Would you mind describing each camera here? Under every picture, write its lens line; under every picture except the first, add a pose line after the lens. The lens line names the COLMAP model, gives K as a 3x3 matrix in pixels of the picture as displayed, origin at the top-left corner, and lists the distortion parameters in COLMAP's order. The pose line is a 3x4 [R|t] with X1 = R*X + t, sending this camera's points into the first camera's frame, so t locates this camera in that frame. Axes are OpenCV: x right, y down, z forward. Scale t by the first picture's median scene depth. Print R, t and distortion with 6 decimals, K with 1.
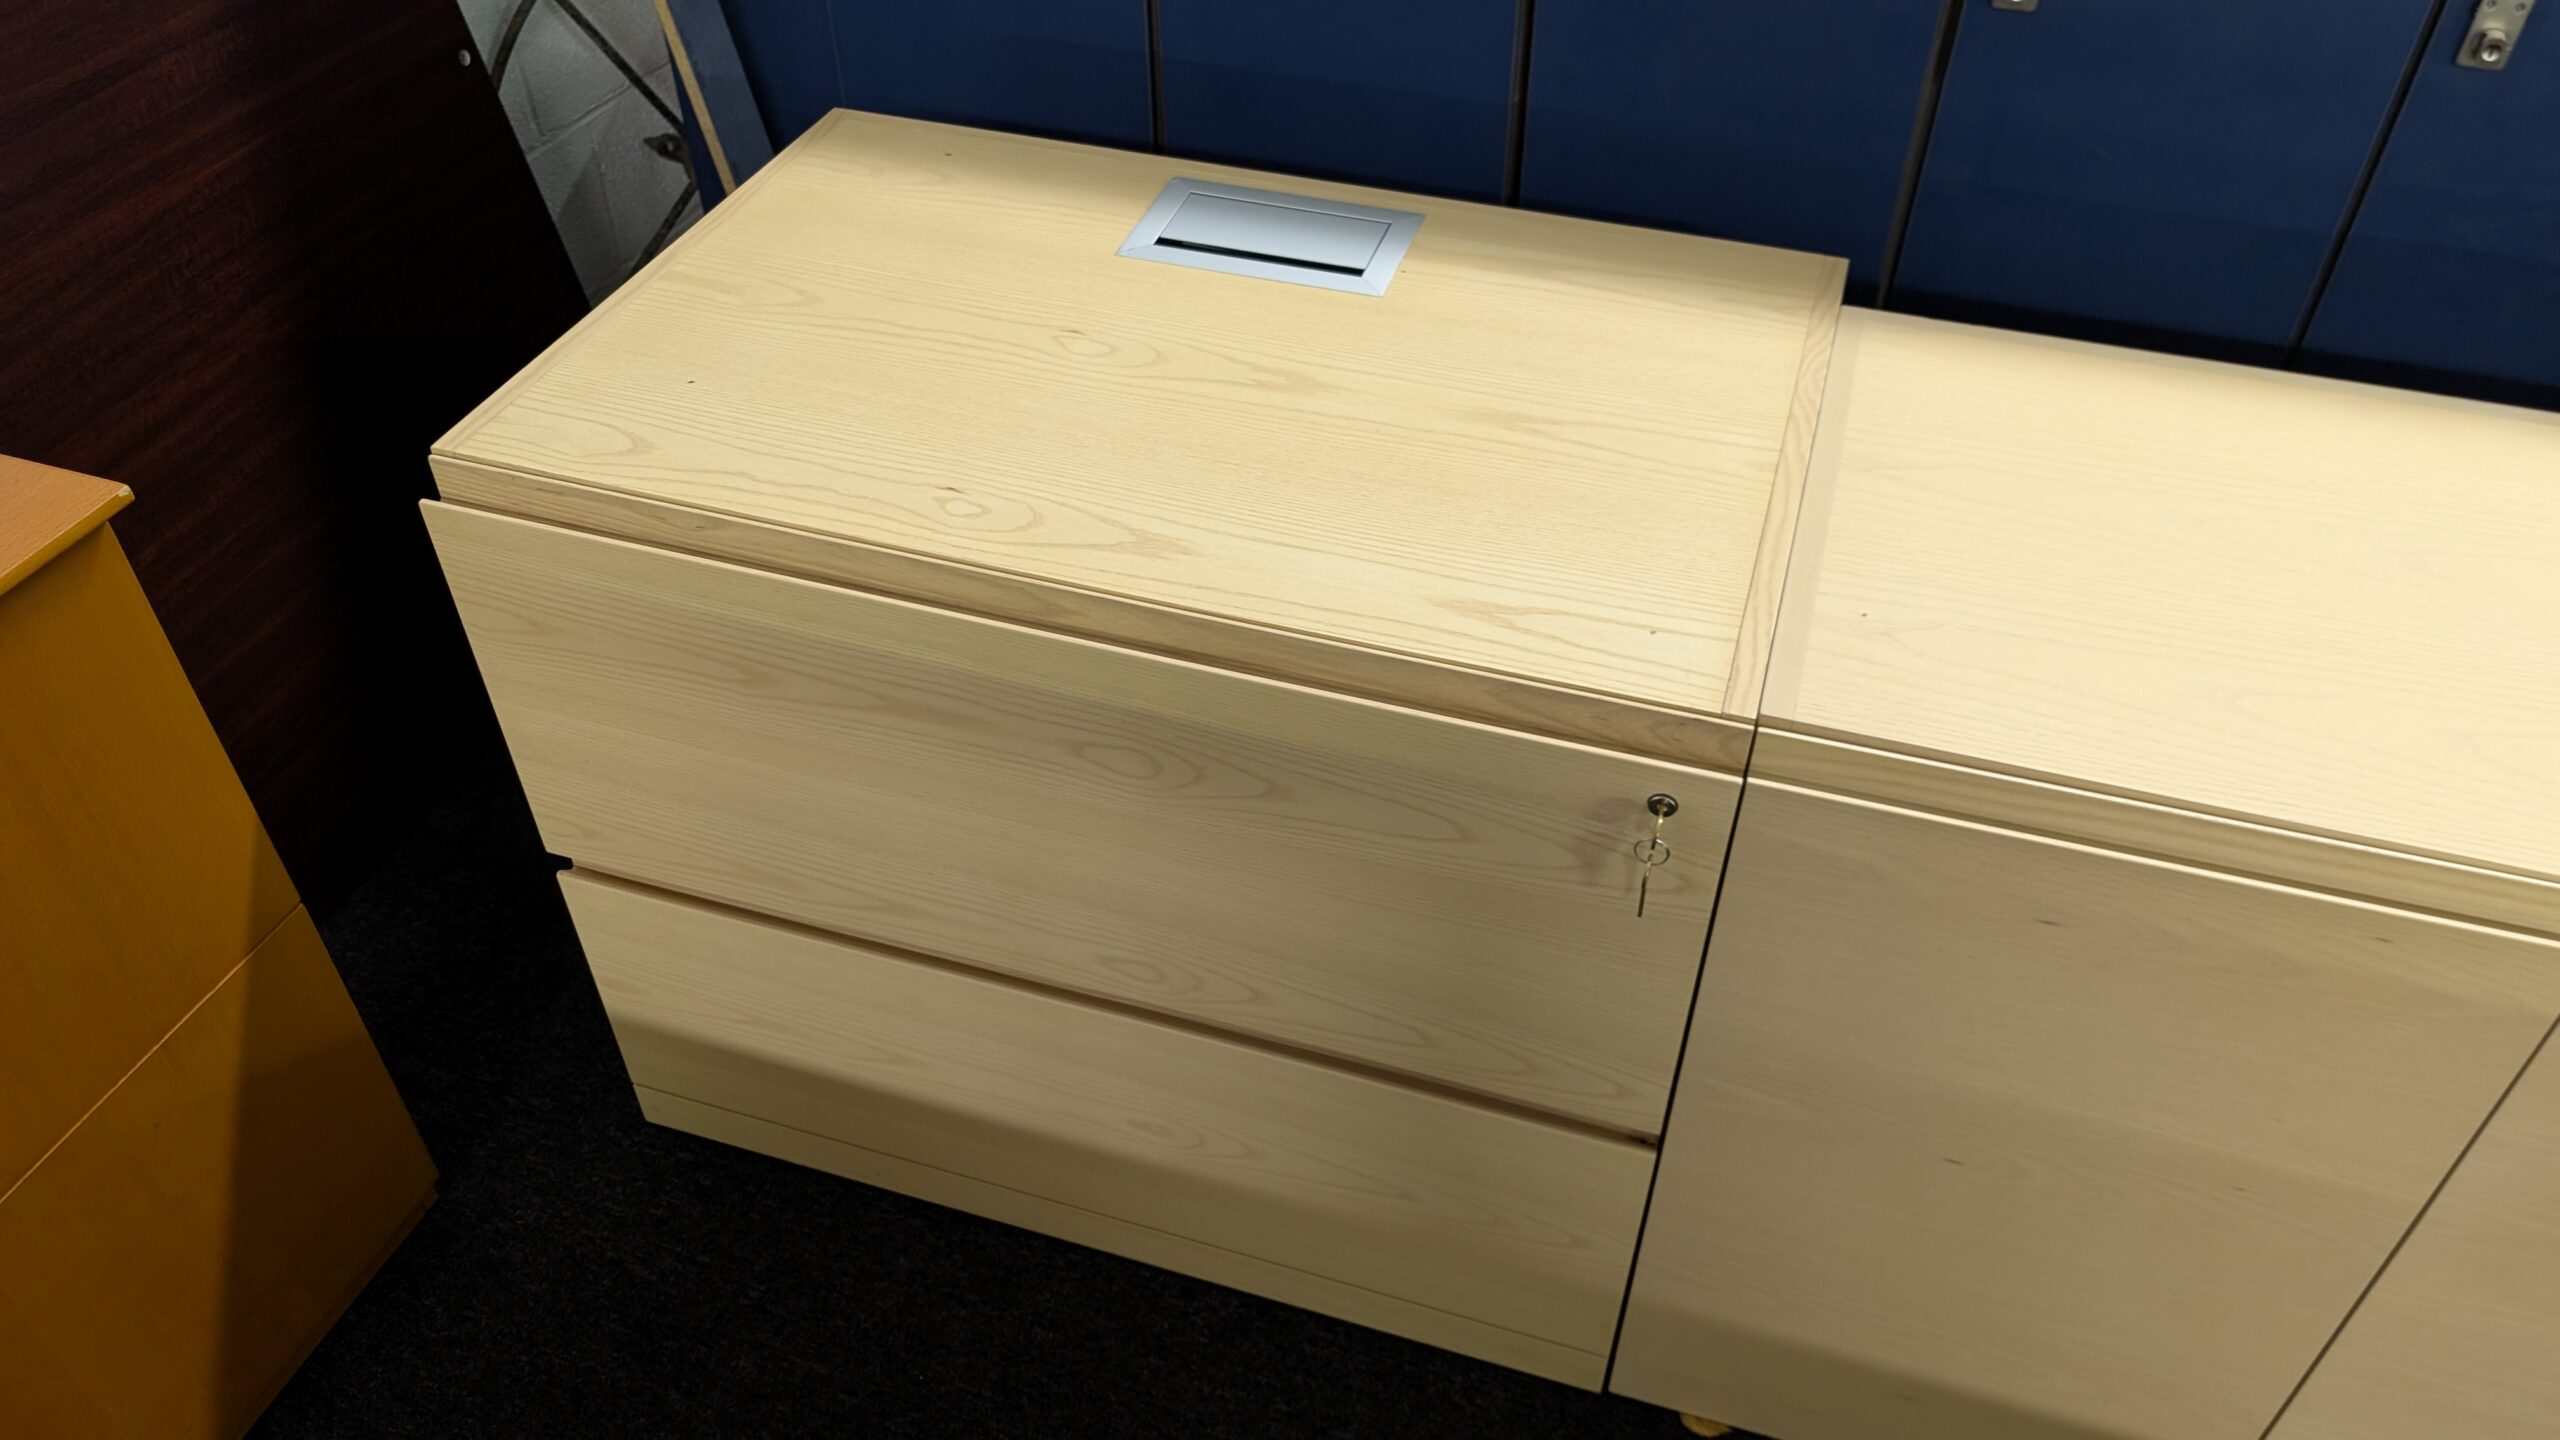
lens RADIAL K [[1893.1, 0, 1280.0], [0, 1893.1, 720.0], [0, 0, 1]] dist [0.013306, -0.012709]
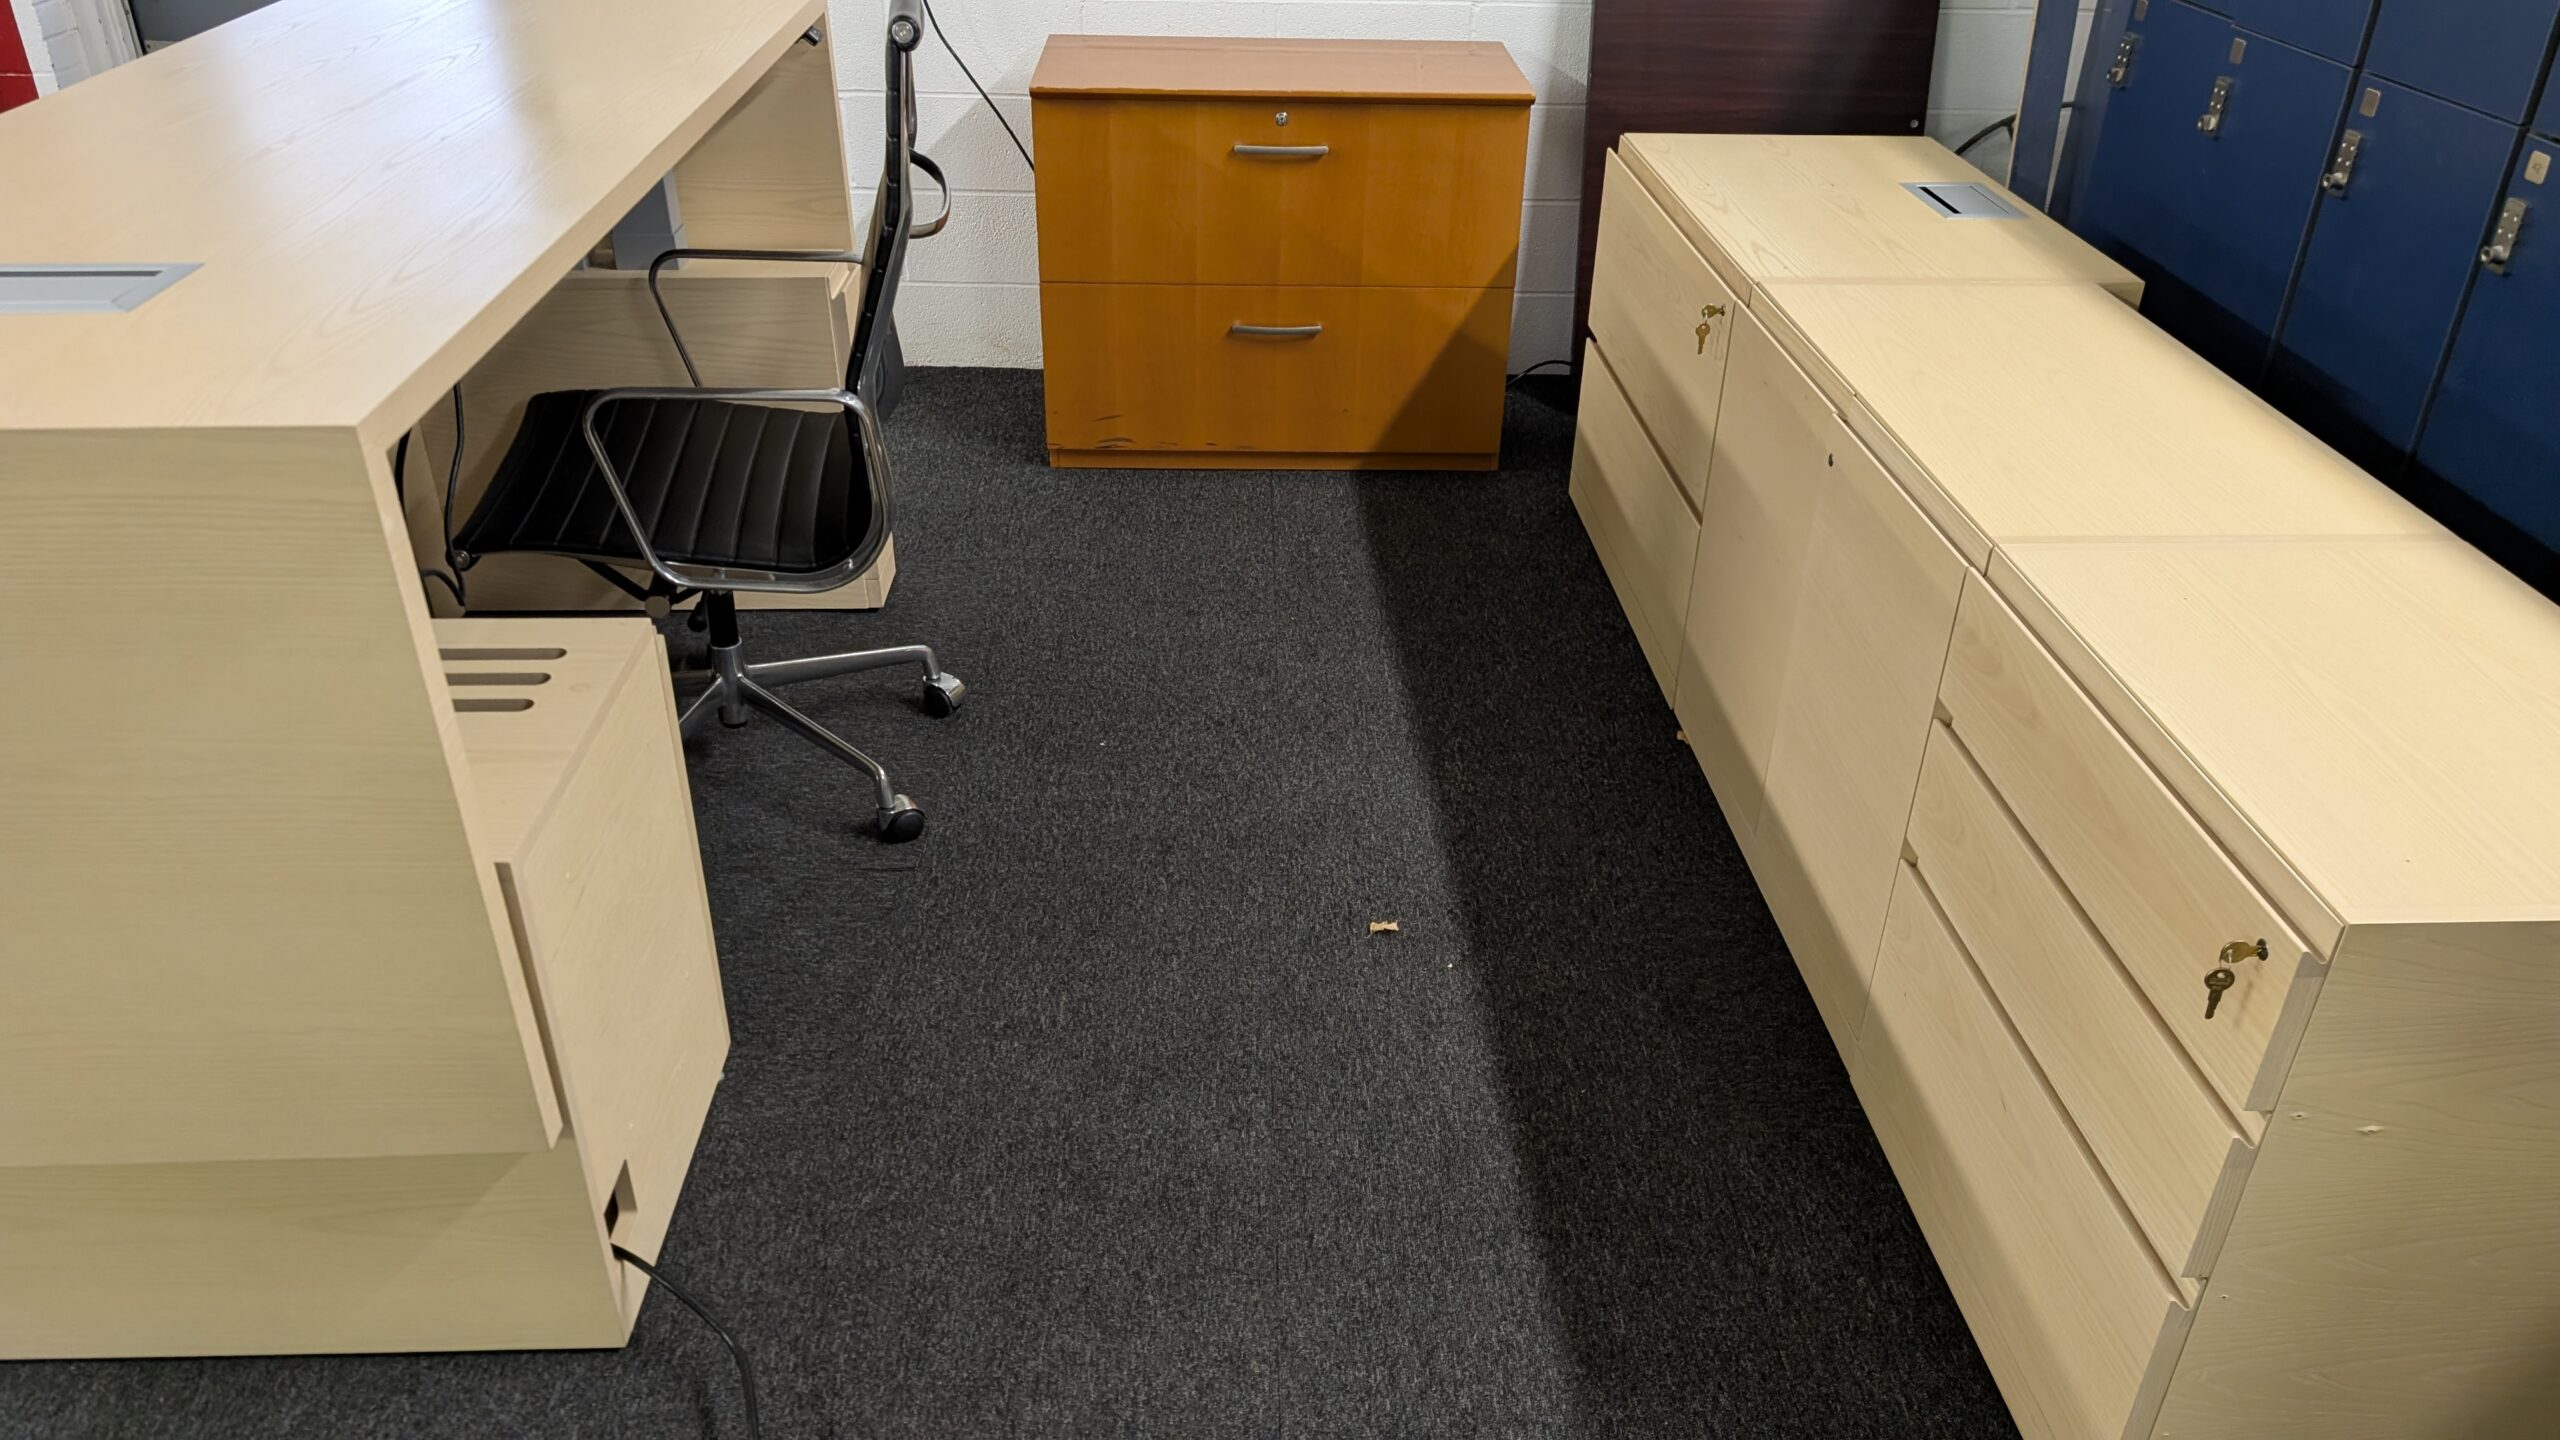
lens RADIAL K [[1893.1, 0, 1280.0], [0, 1893.1, 720.0], [0, 0, 1]] dist [0.013306, -0.012709]
pose [[0.354030, 0.469529, -0.808830, 1.762295], [-0.639318, 0.752718, 0.157123, 0.336067], [0.682595, 0.461473, 0.566663, -0.432552]]
